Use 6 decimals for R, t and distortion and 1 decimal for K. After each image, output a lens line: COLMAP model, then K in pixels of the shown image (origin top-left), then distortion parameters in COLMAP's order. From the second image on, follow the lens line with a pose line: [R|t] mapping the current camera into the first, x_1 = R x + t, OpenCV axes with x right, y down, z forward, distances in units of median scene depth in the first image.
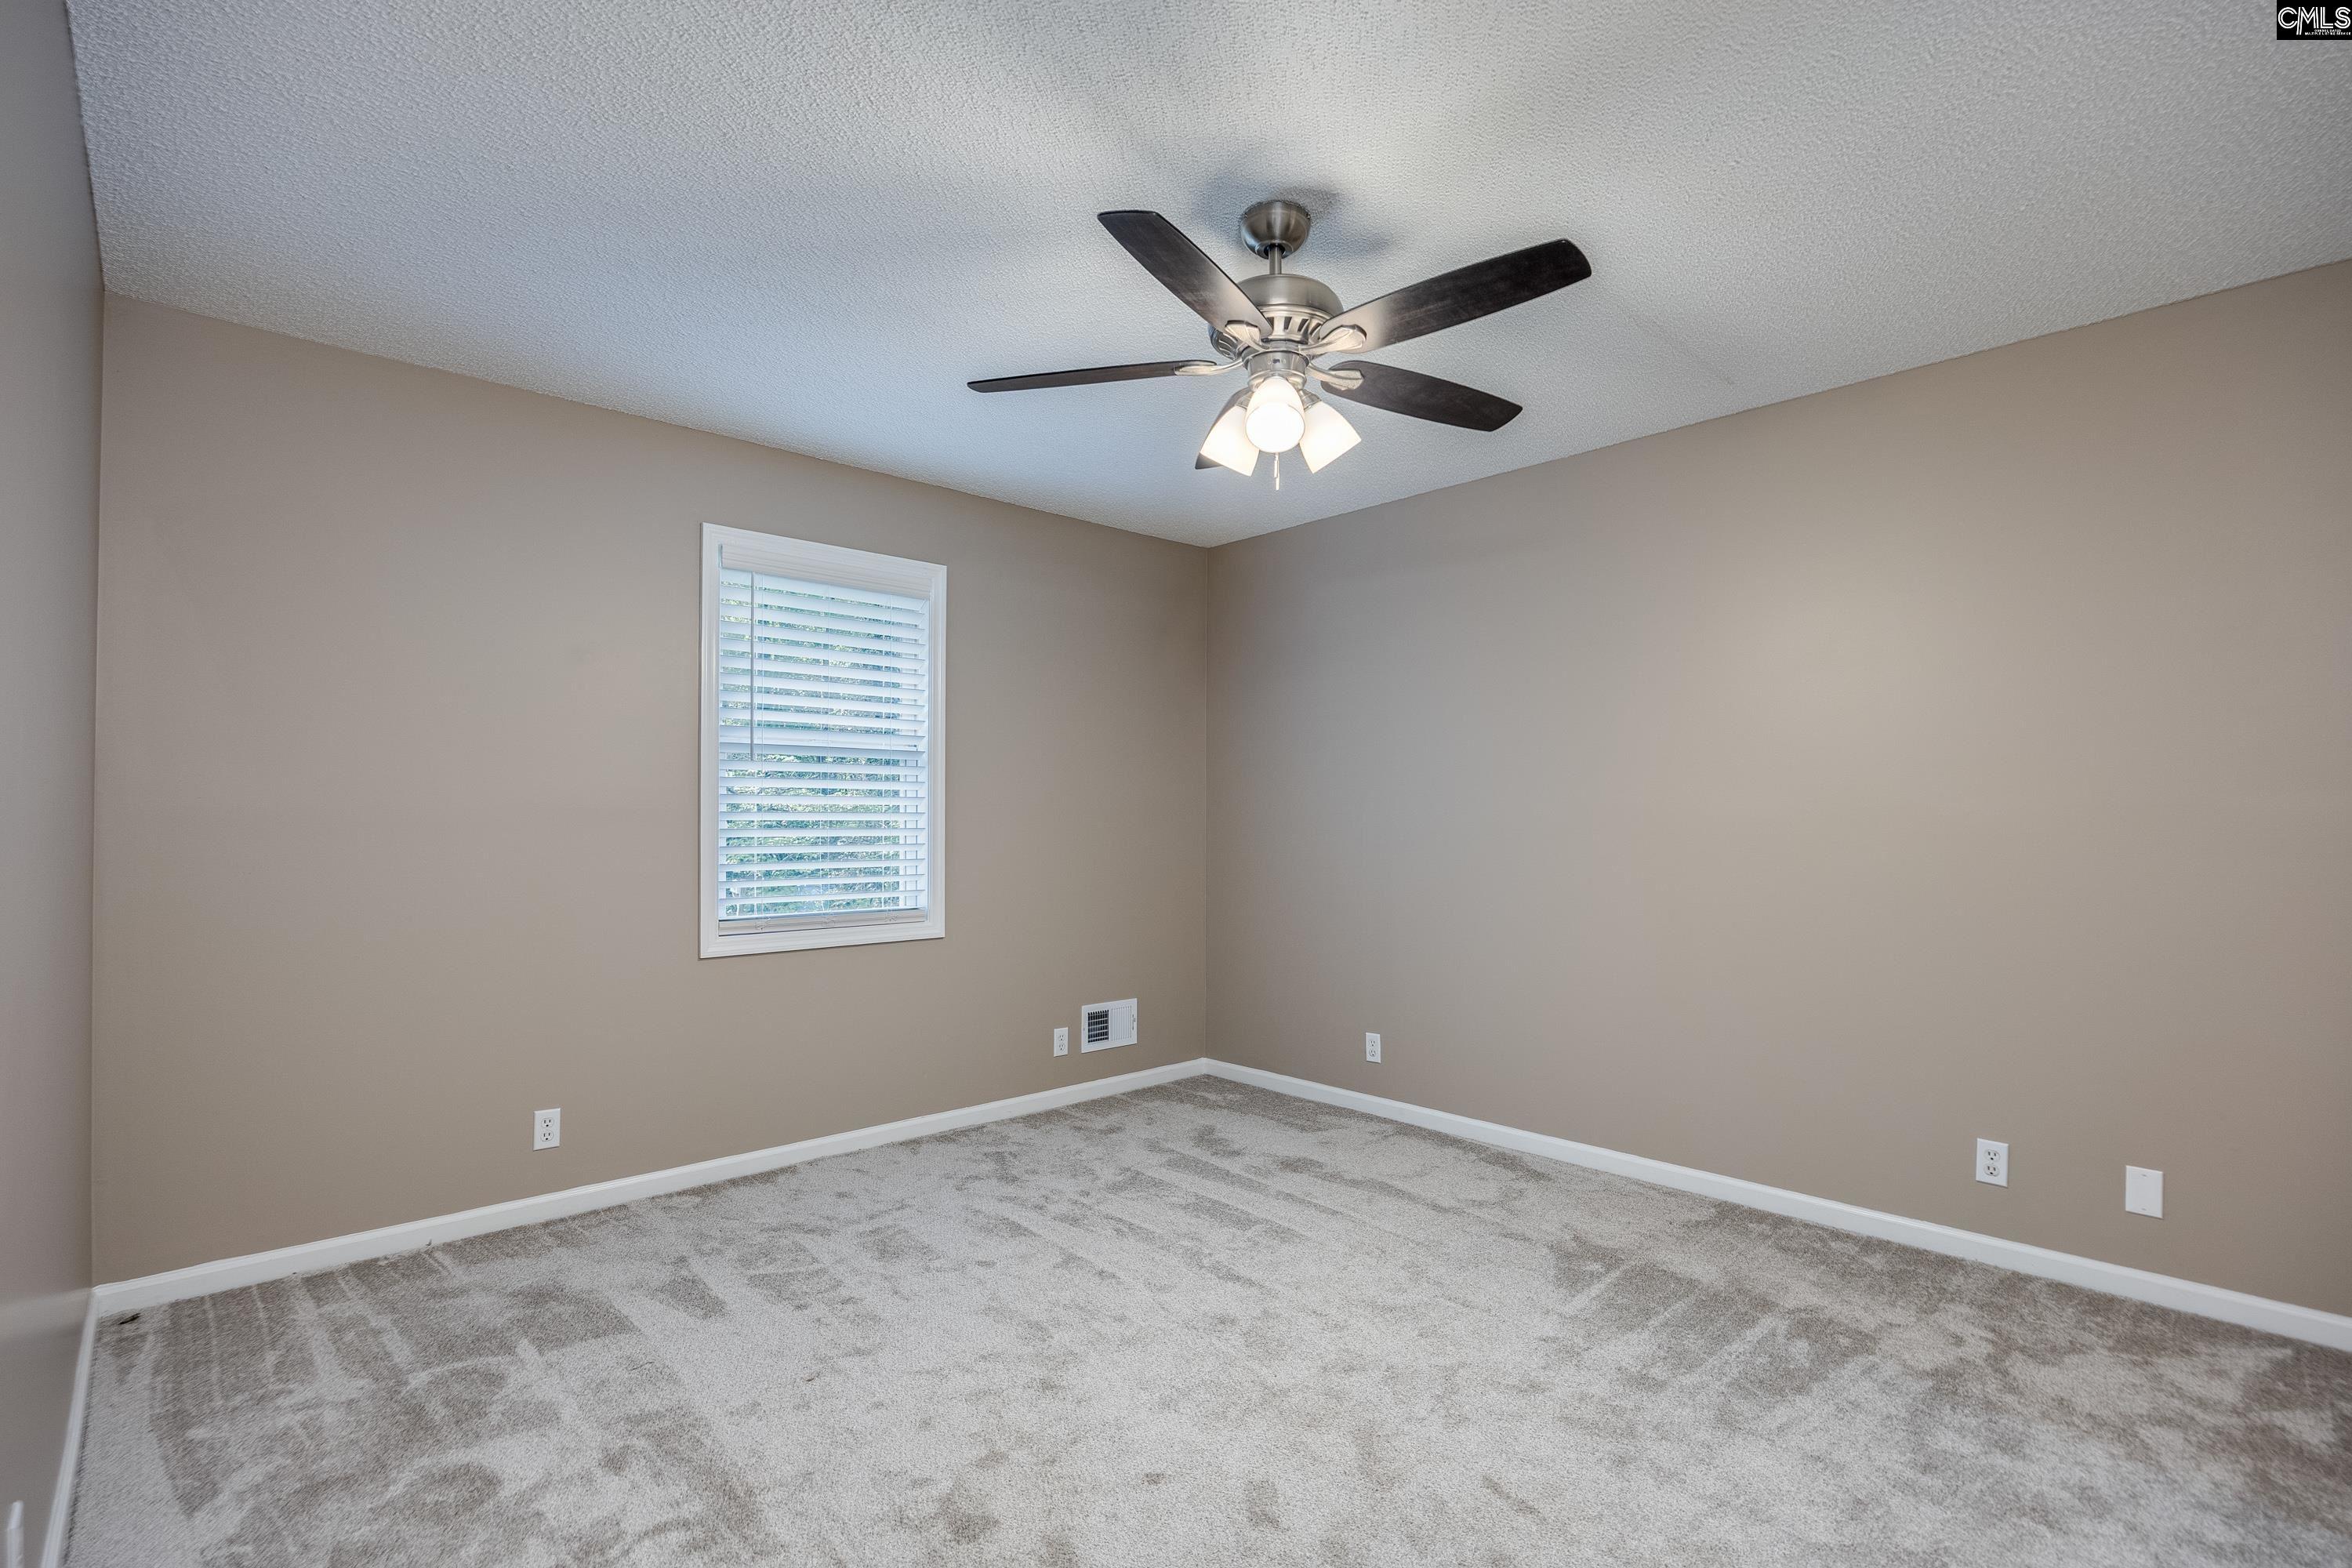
lens RADIAL K [[1022.1, 0, 1175.7], [0, 1022.1, 810.5], [0, 0, 1]] dist [-0.007539, 0.000402]
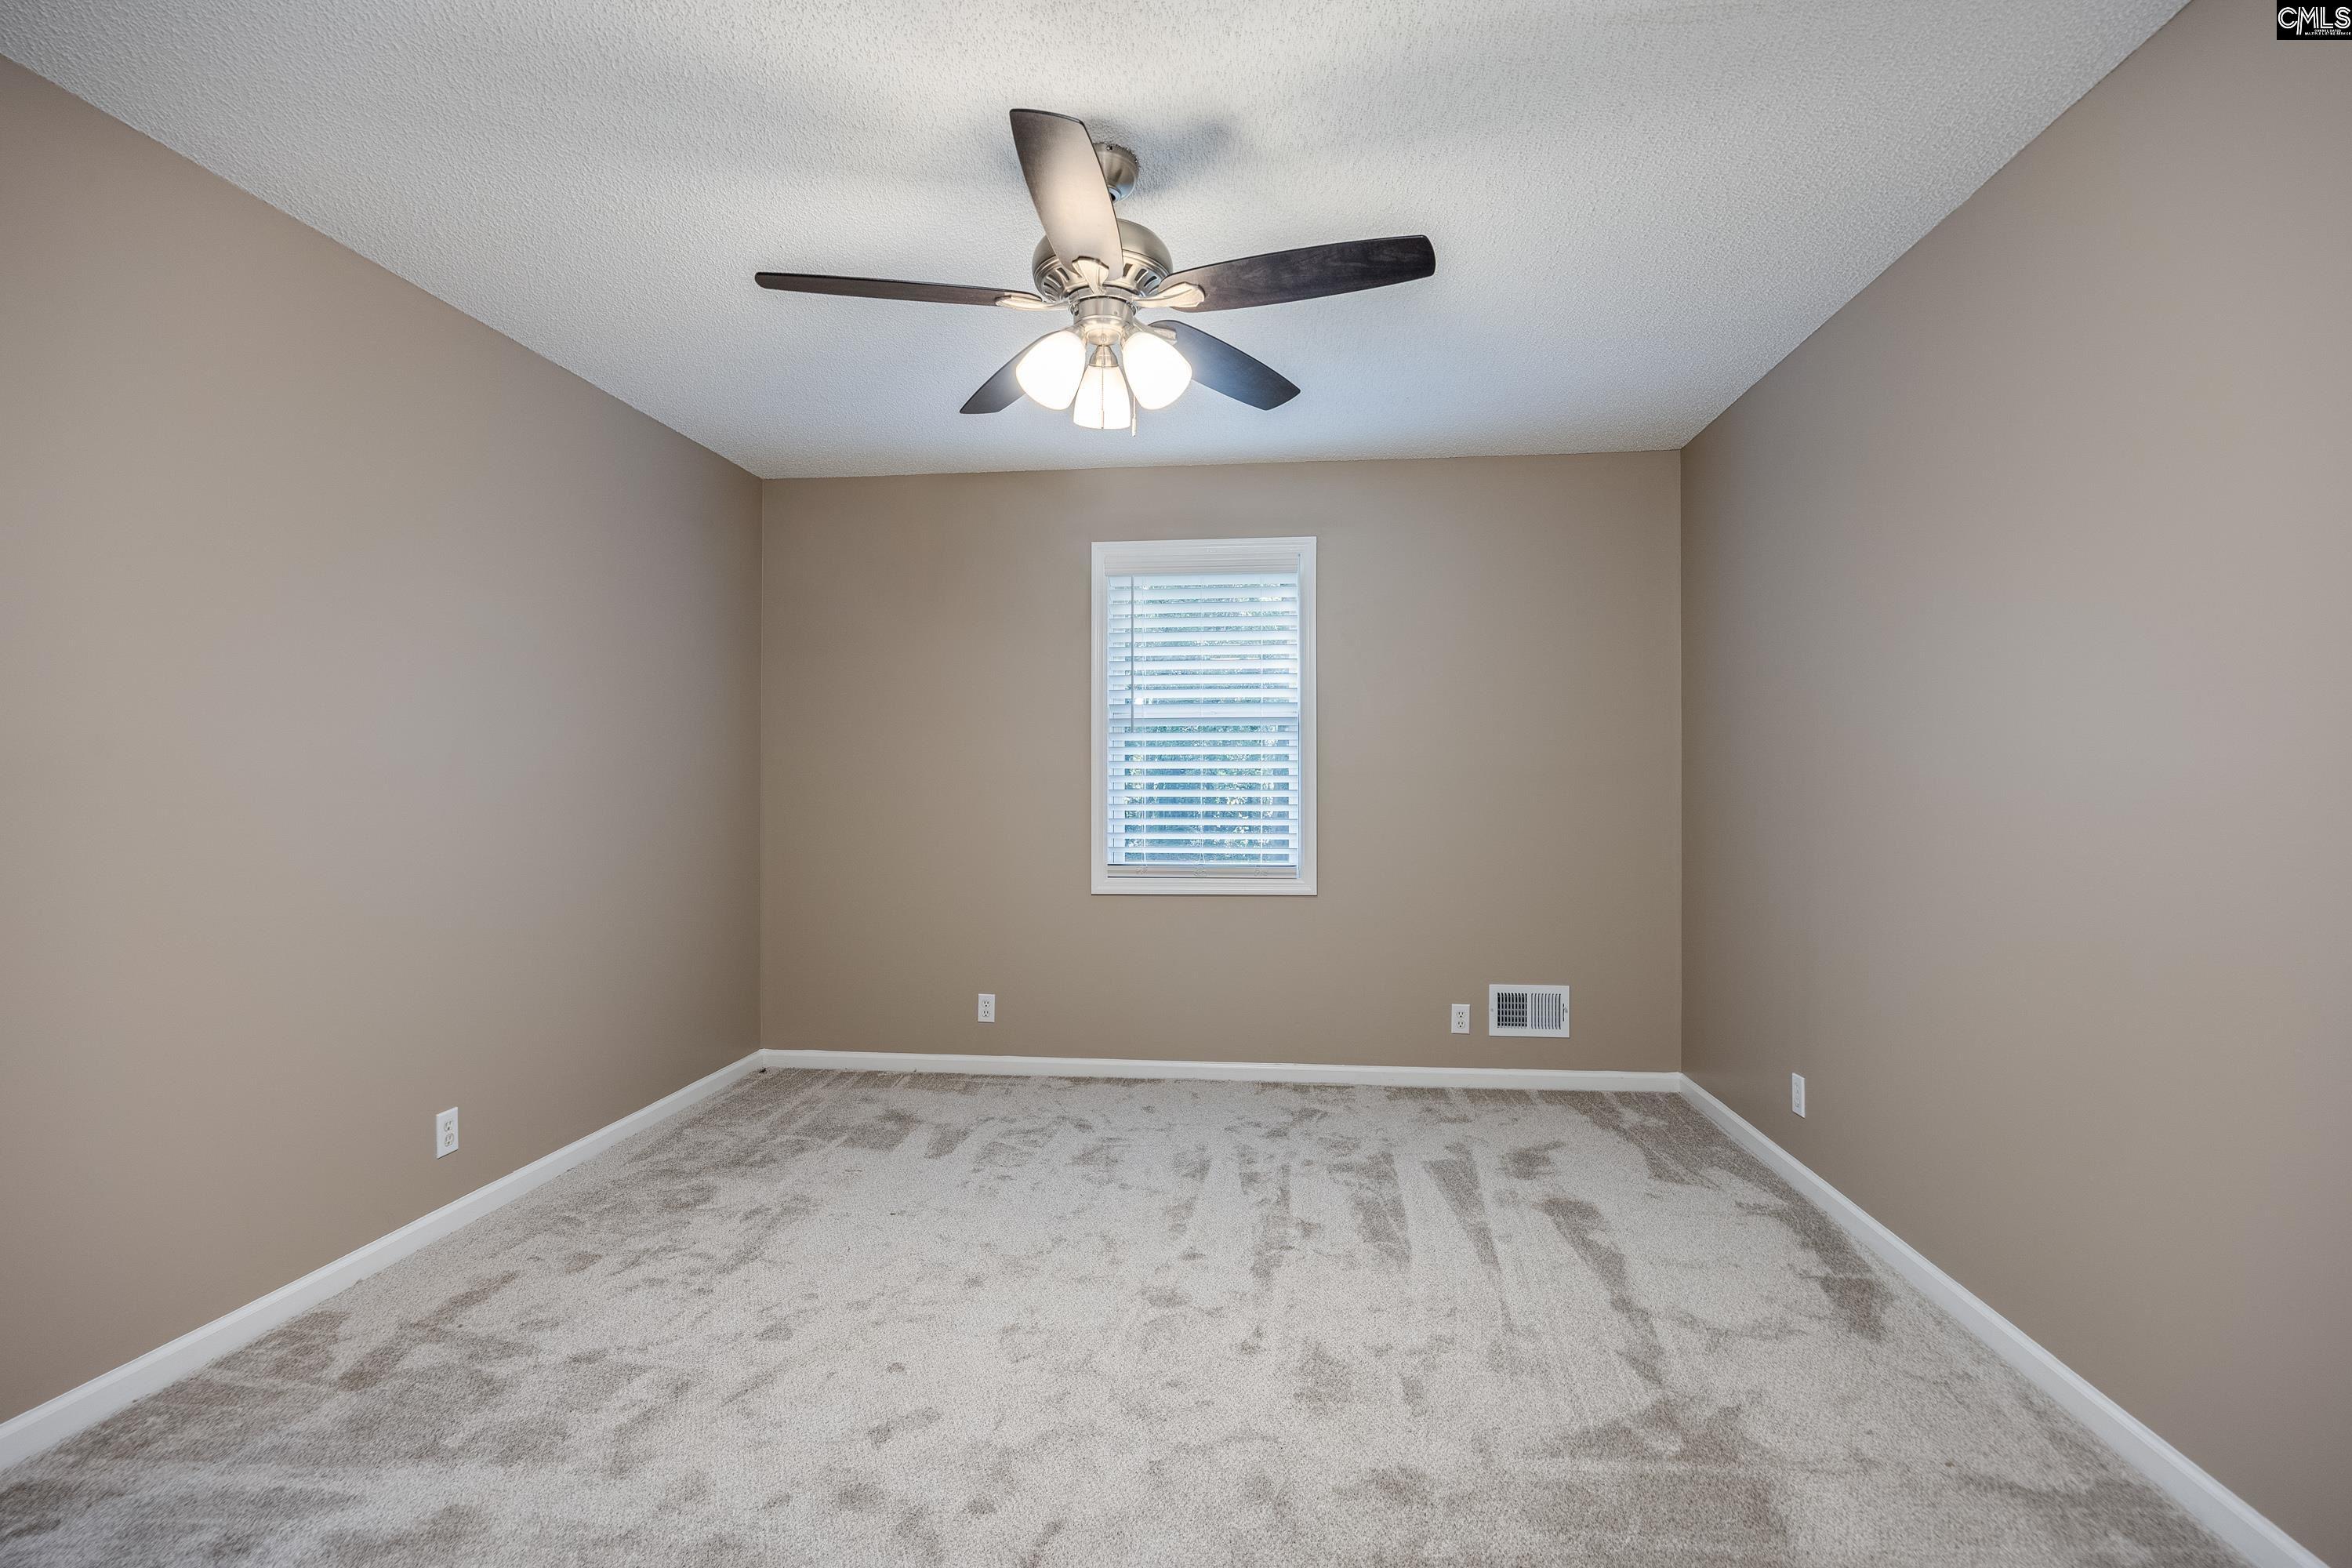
lens RADIAL K [[1034.0, 0, 1243.4], [0, 1034.0, 776.4], [0, 0, 1]] dist [-0.012290, 0.000043]
pose [[0.689468, -0.004954, -0.724299, 0.573048], [0.008025, 0.999967, 0.000799, 0.002719], [0.724272, -0.006363, 0.689485, 0.268896]]
